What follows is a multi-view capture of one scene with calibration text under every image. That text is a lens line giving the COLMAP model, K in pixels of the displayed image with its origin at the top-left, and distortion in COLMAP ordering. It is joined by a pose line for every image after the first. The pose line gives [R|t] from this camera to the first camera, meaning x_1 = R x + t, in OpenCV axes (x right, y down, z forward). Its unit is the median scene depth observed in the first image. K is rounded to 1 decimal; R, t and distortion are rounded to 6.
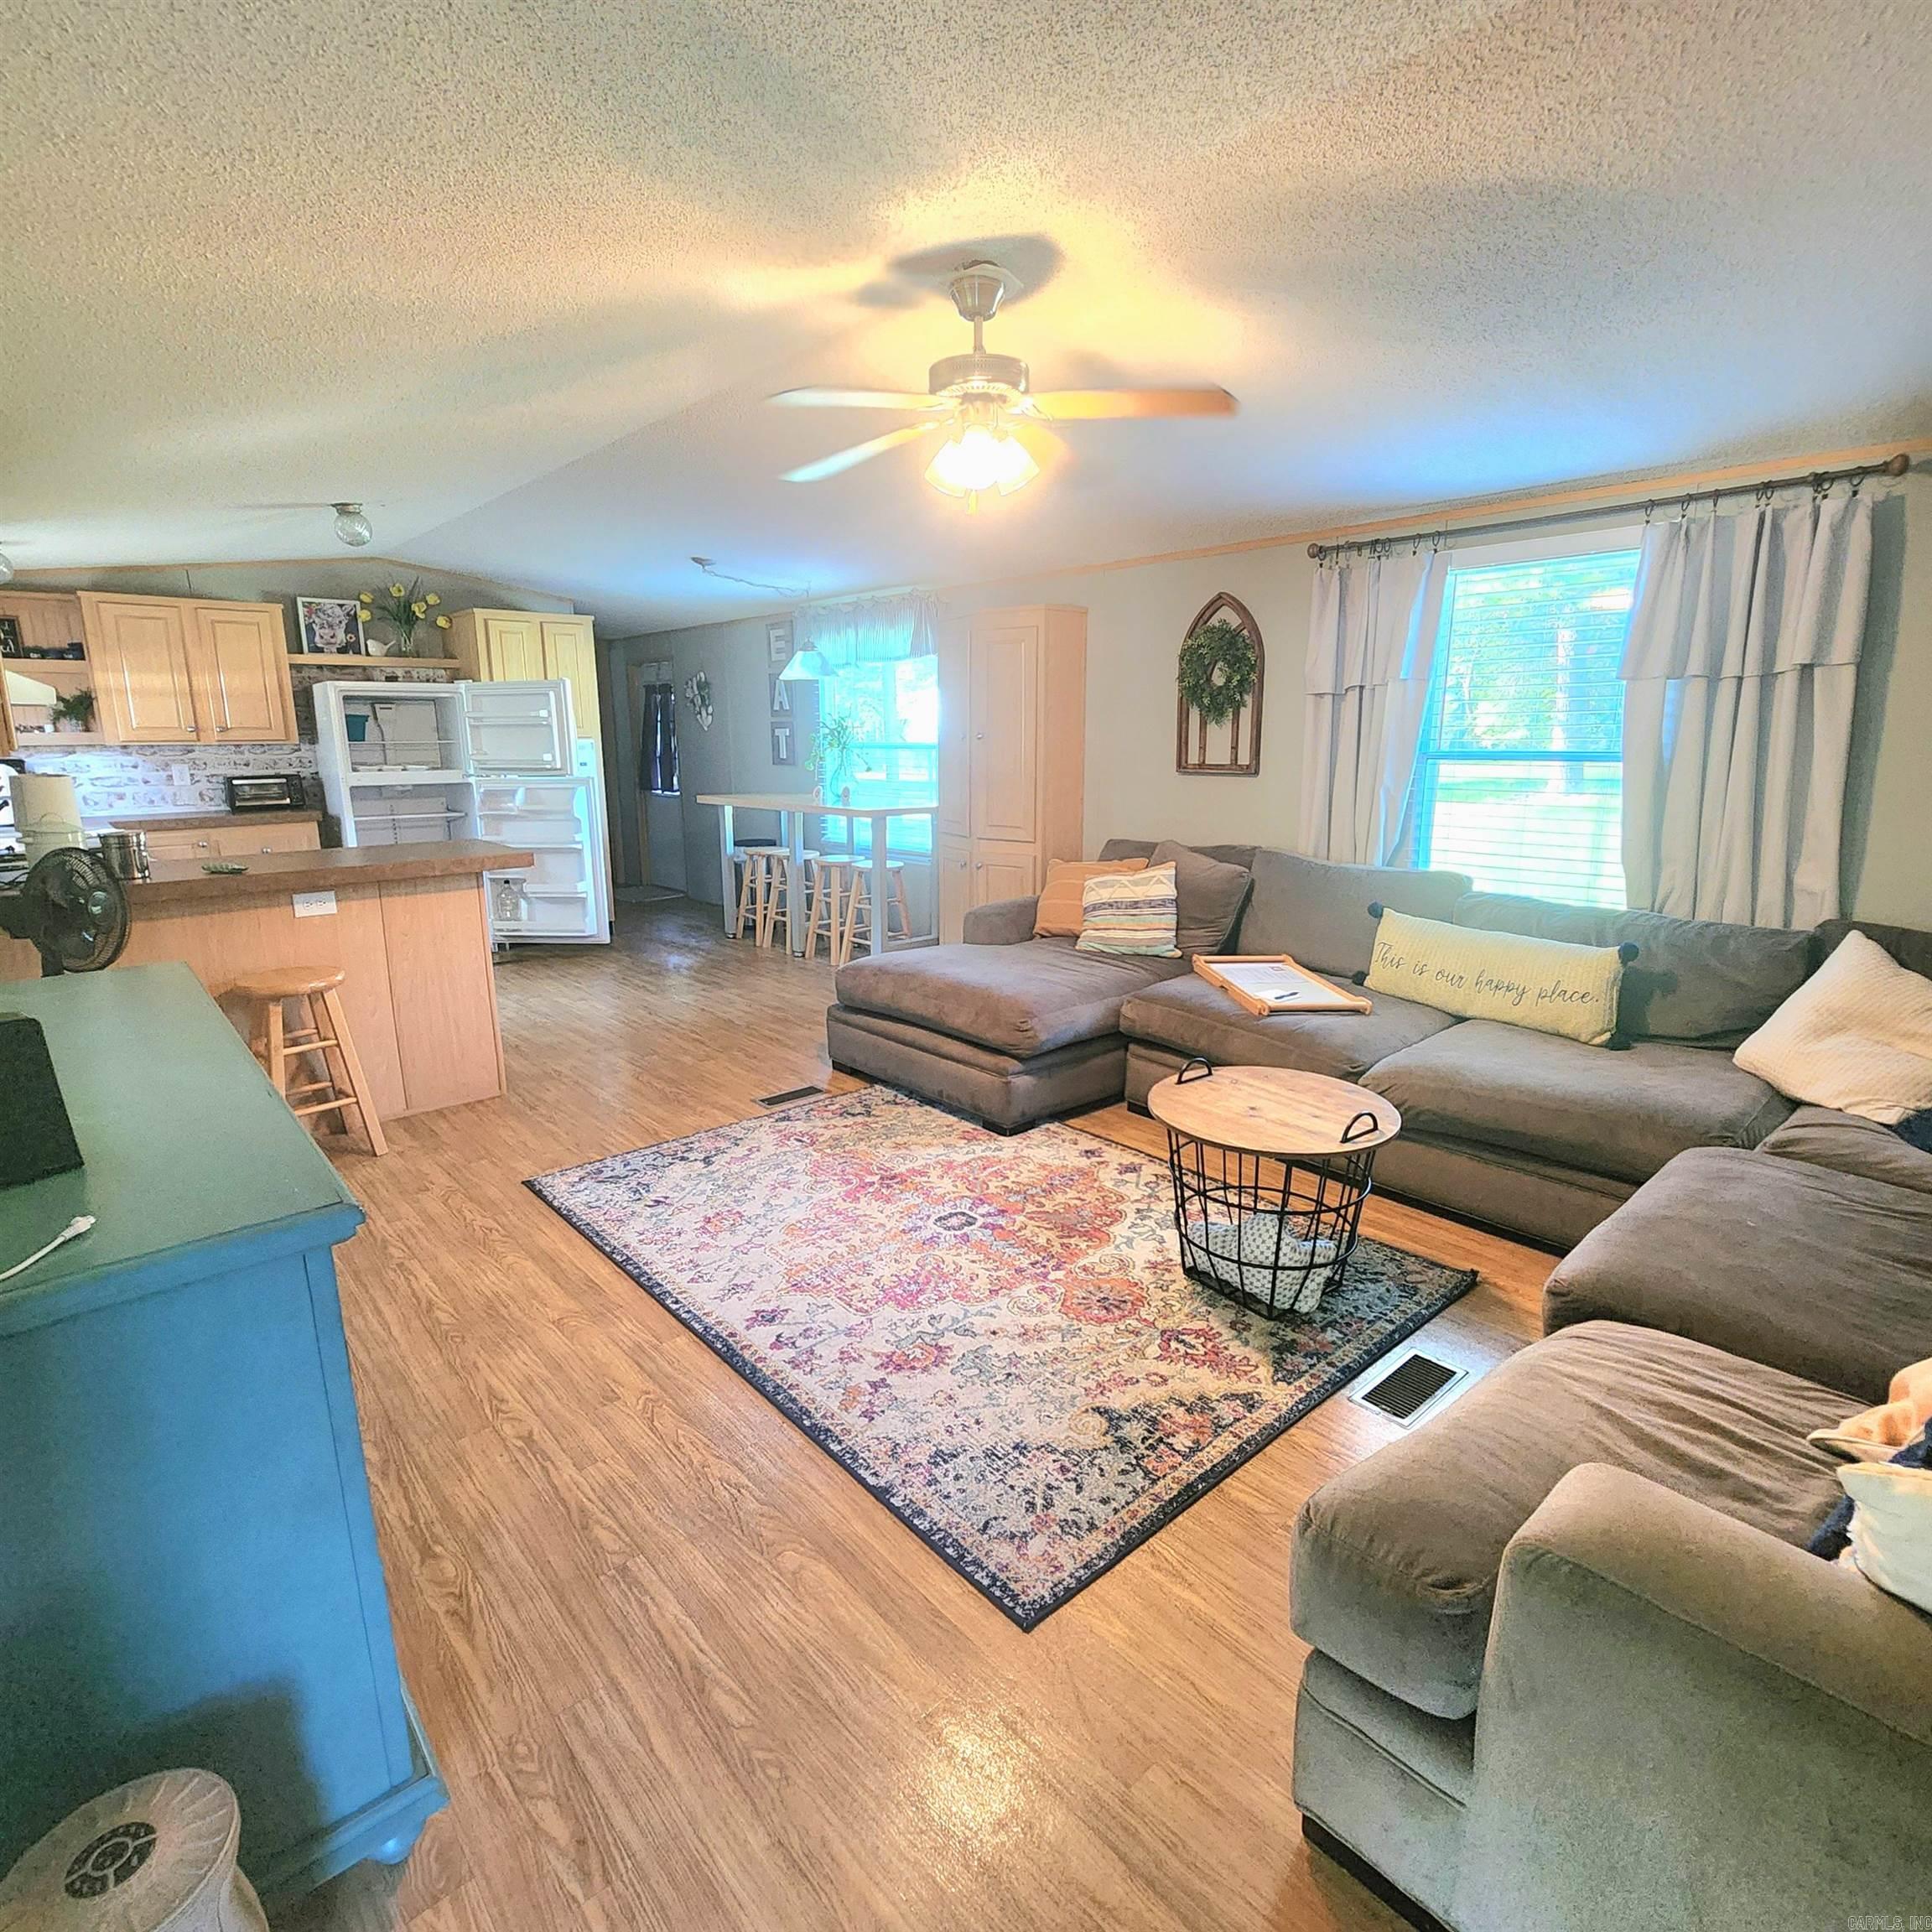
lens RADIAL K [[1048.3, 0, 966.0], [0, 1048.3, 966.0], [0, 0, 1]] dist [-0.003927, -0.000271]
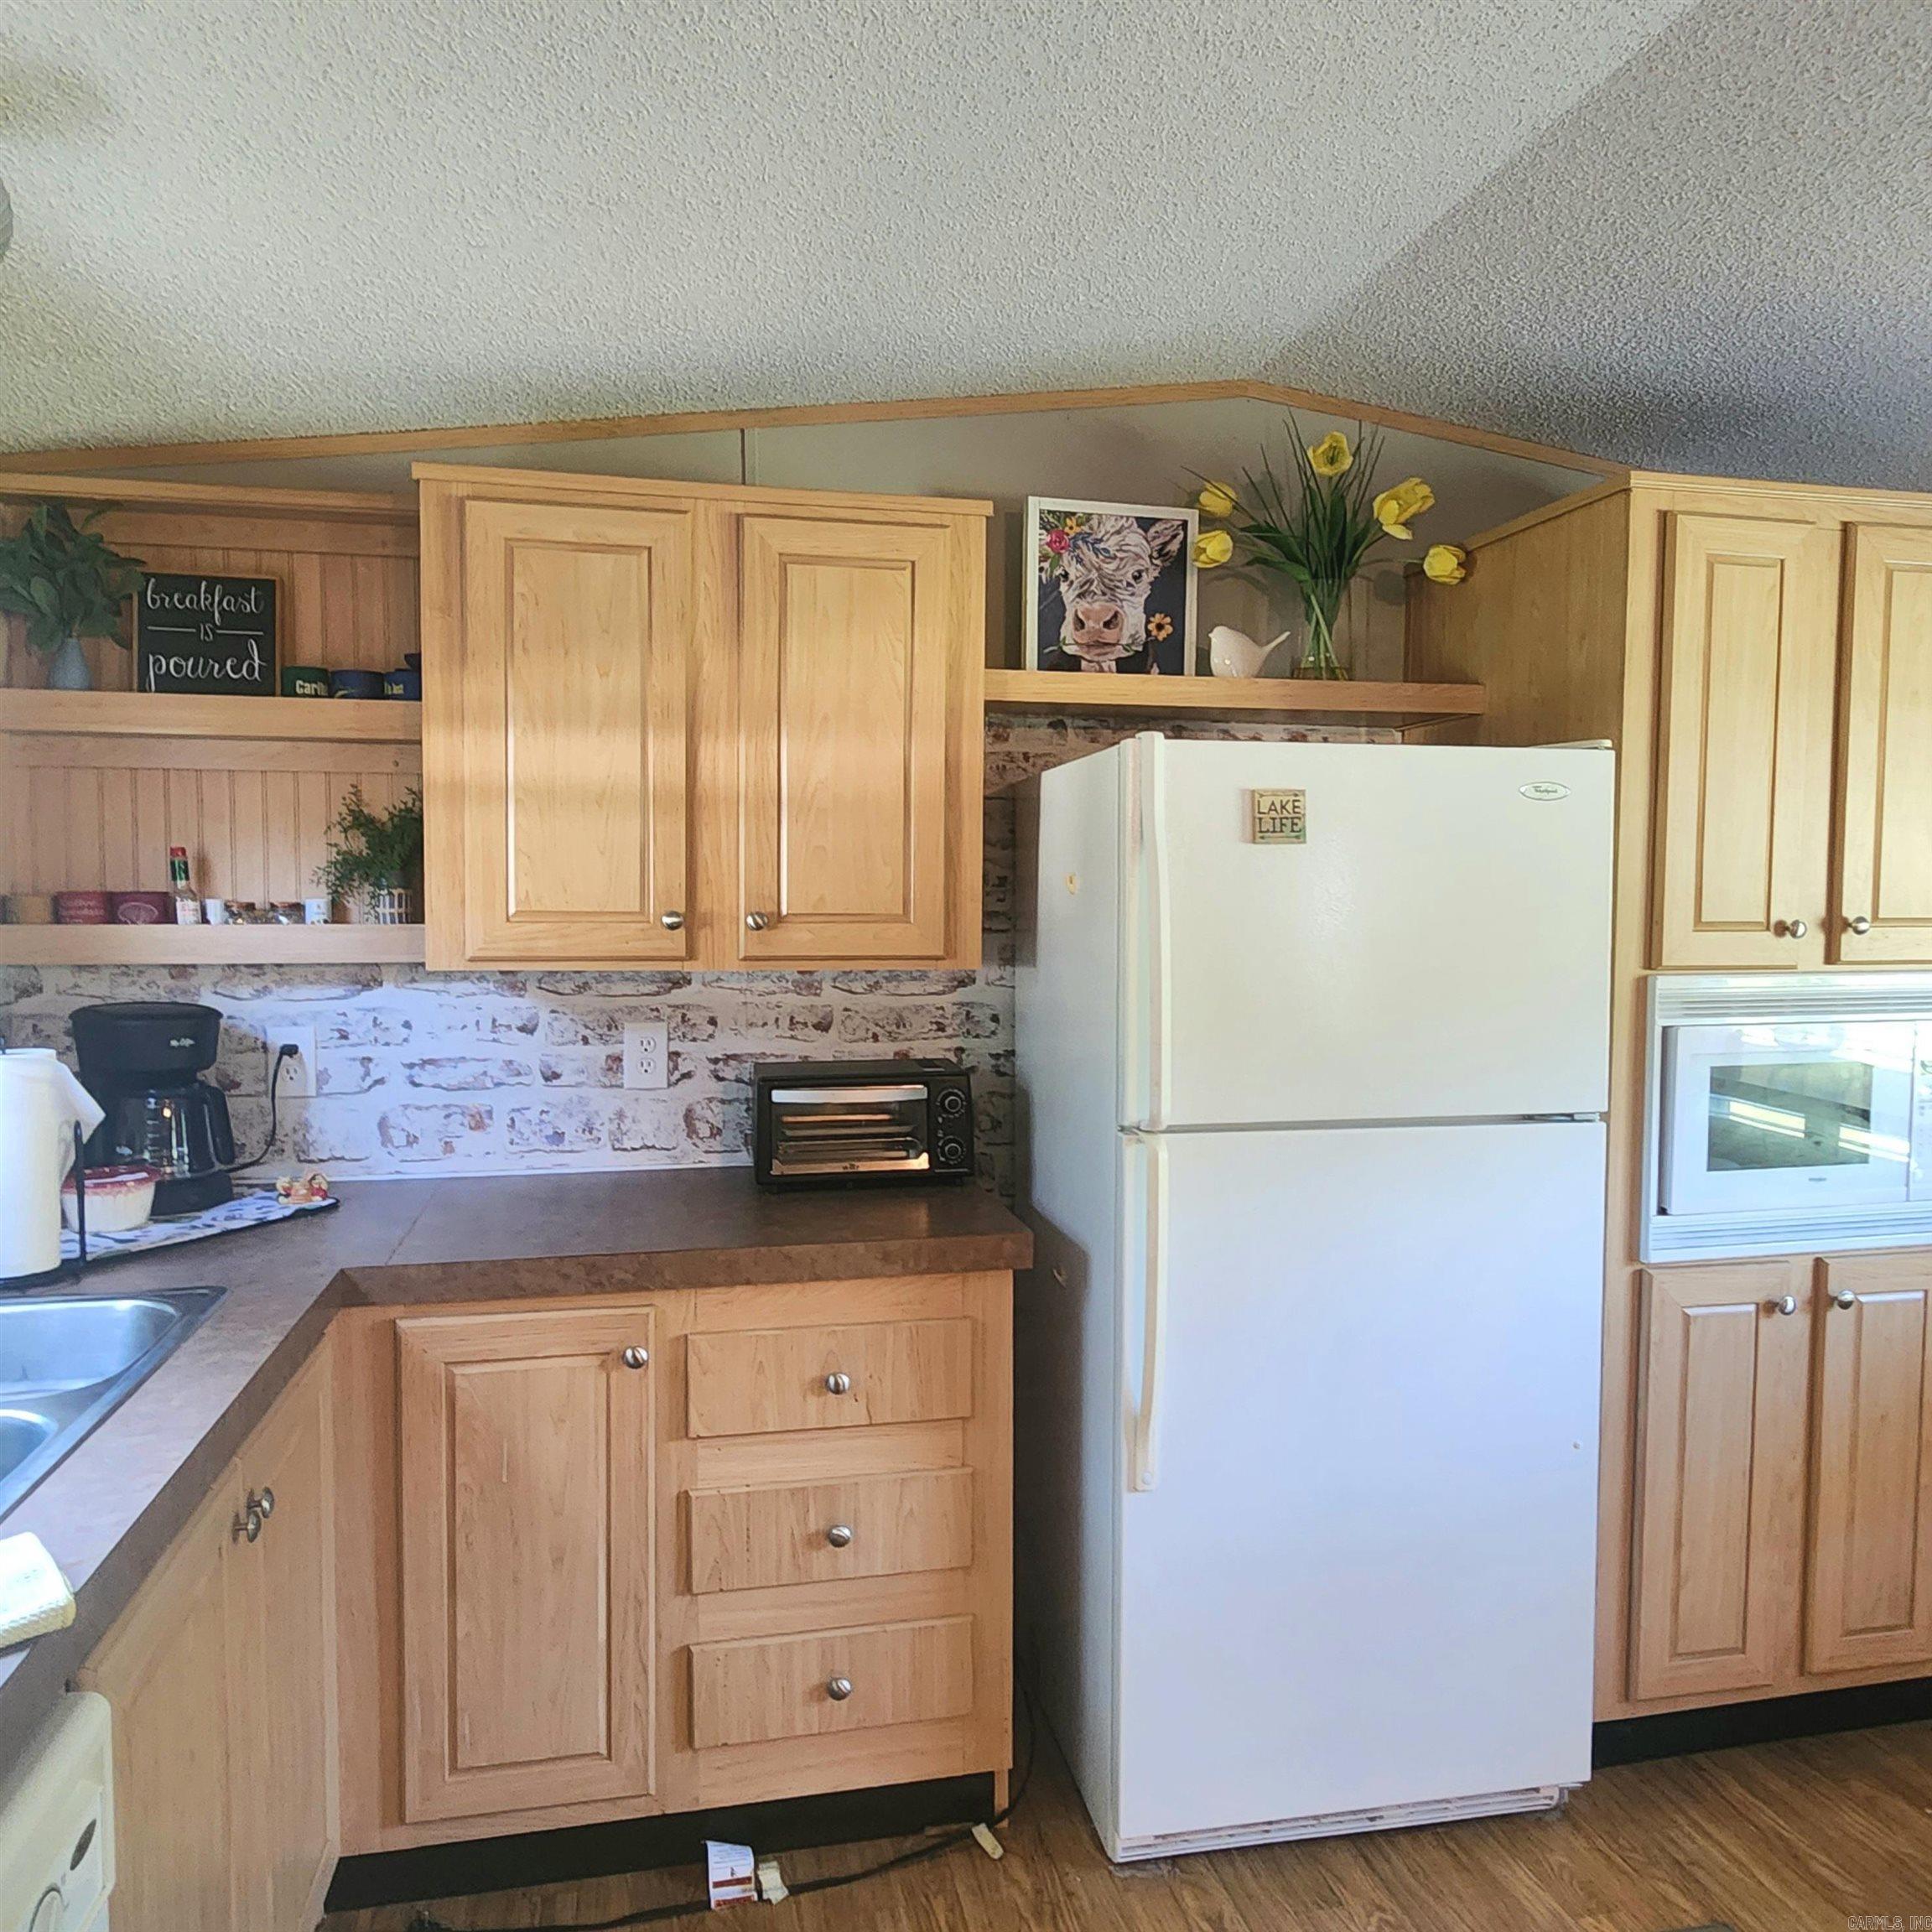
lens RADIAL K [[1457.3, 0, 974.8], [0, 1457.3, 961.2], [0, 0, 1]] dist [0.000485, -0.003399]
pose [[0.871537, 0.035306, -0.489056, -0.432575], [-0.116860, 0.983620, -0.137244, -0.155904], [0.476200, 0.176764, 0.861387, 0.638408]]
